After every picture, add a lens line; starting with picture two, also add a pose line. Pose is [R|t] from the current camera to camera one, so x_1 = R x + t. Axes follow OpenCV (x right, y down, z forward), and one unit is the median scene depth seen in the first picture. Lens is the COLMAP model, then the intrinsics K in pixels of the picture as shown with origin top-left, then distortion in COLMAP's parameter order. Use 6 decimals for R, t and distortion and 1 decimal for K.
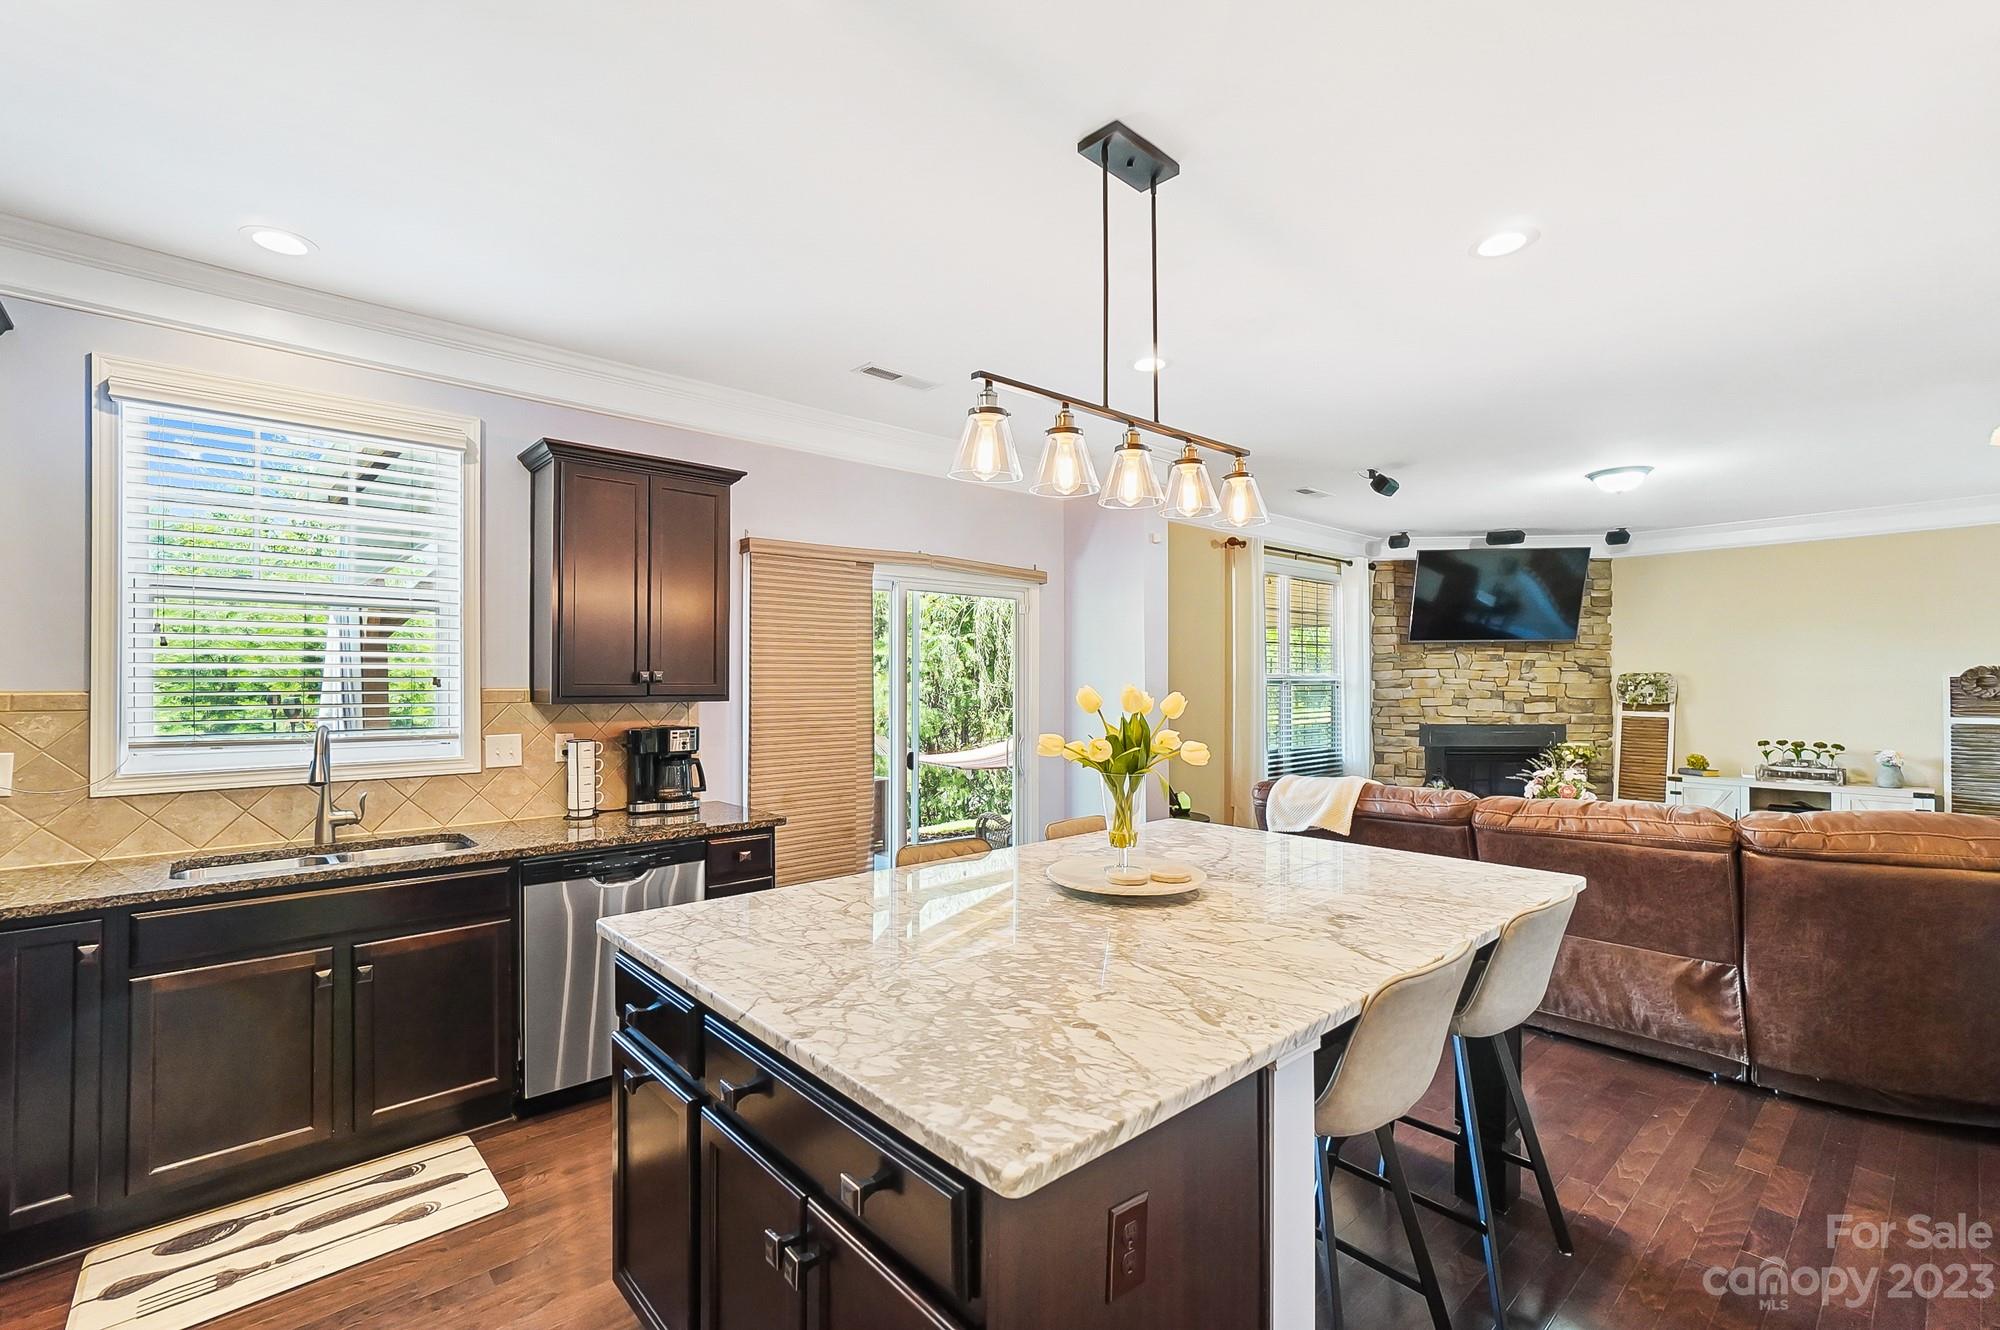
lens RADIAL K [[885.5, 0, 987.2], [0, 885.5, 670.8], [0, 0, 1]] dist [-0.009515, 0.004614]
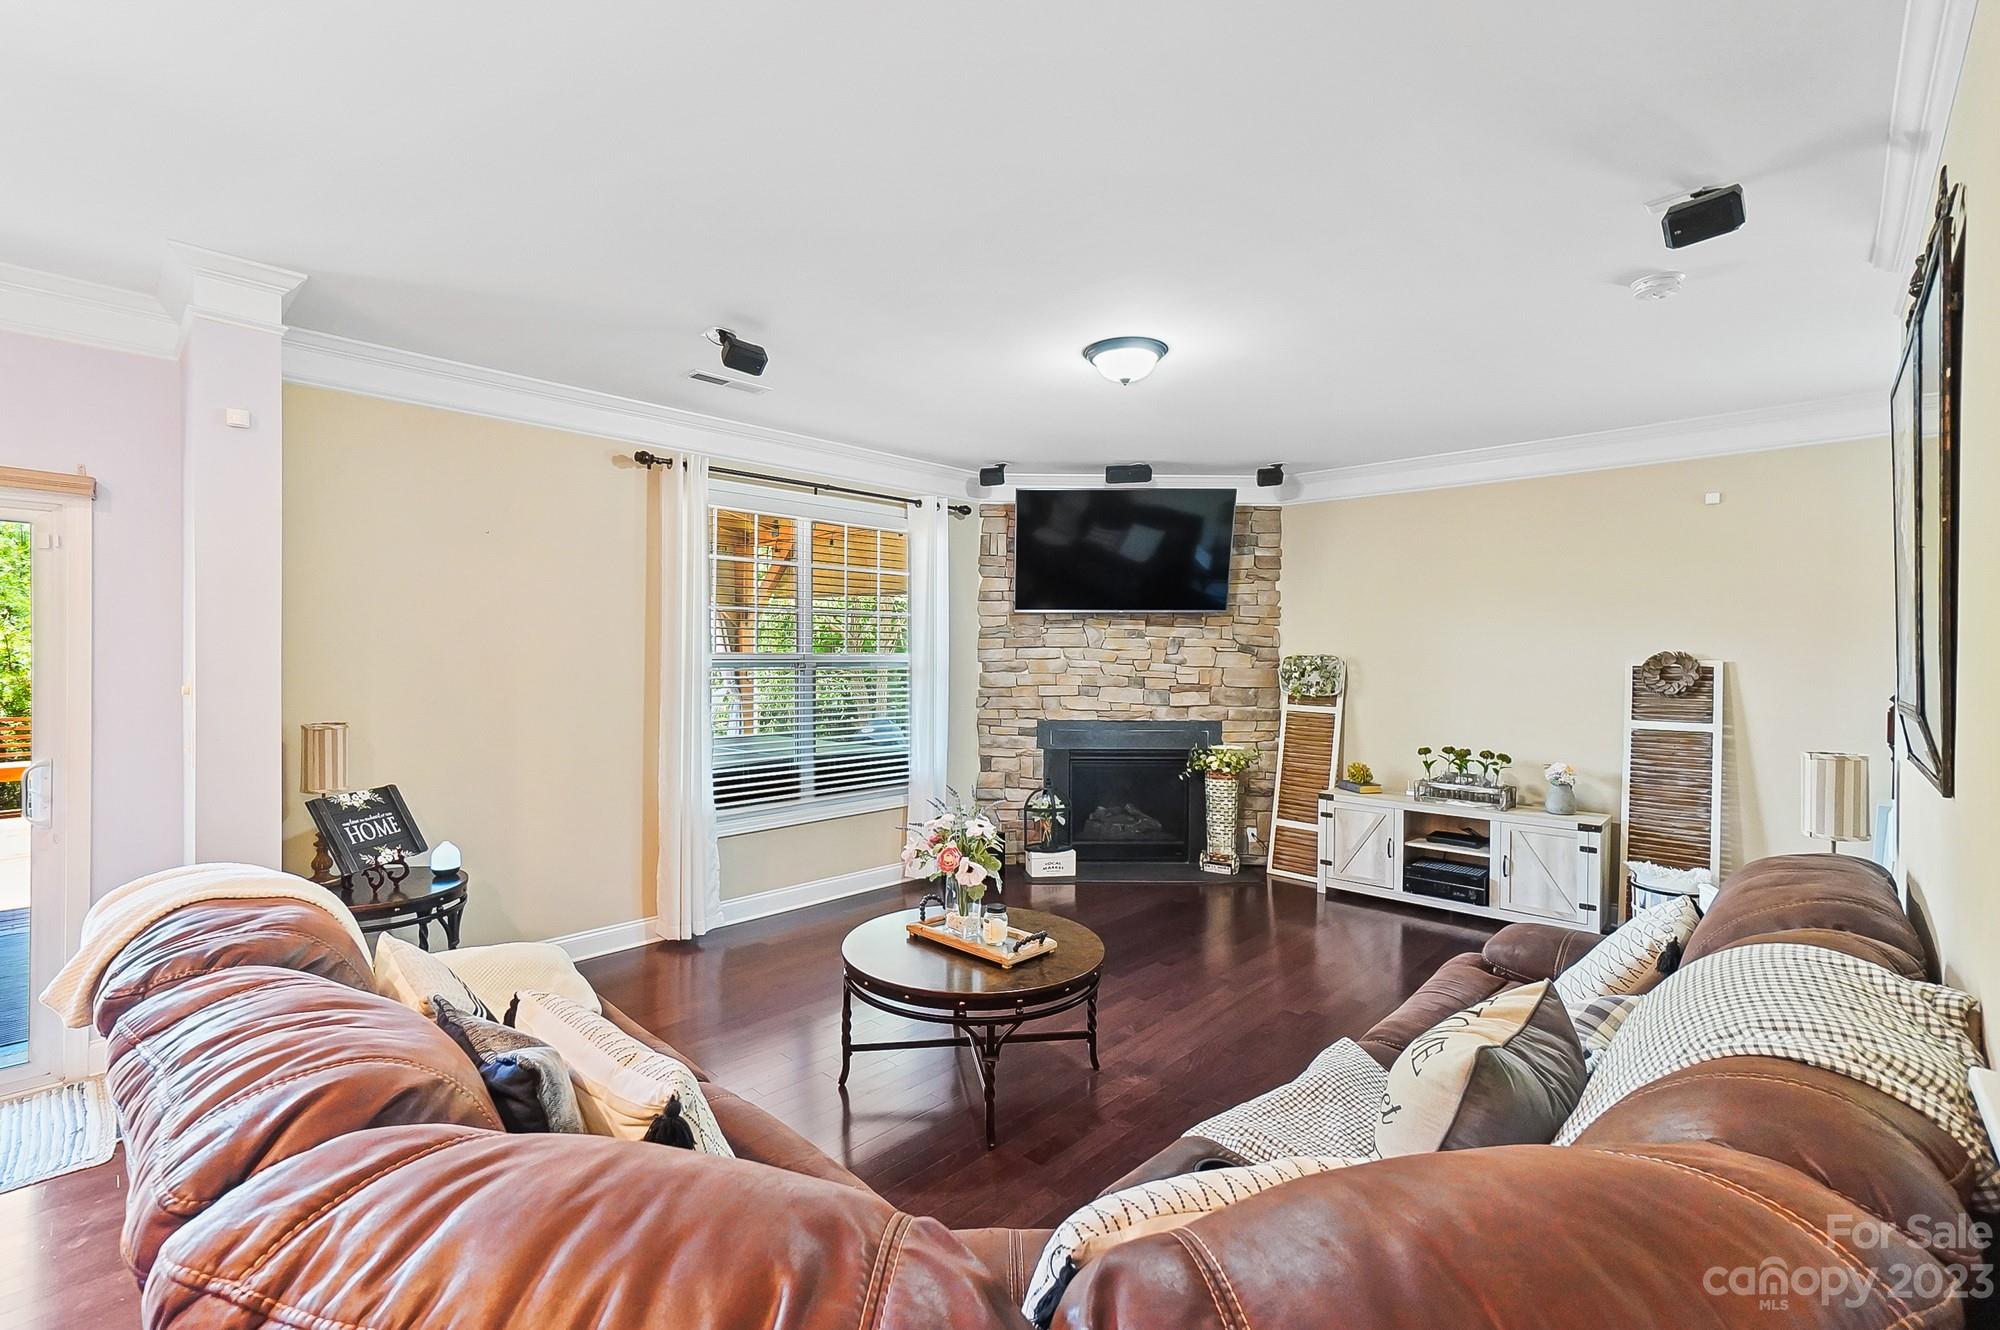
lens RADIAL K [[885.5, 0, 1010.5], [0, 885.5, 651.7], [0, 0, 1]] dist [-0.009515, 0.004614]
pose [[0.995859, 0.007790, 0.090582, 0.416256], [-0.008782, 0.999906, 0.010554, -0.006612], [-0.090491, -0.011306, 0.995833, 0.254702]]
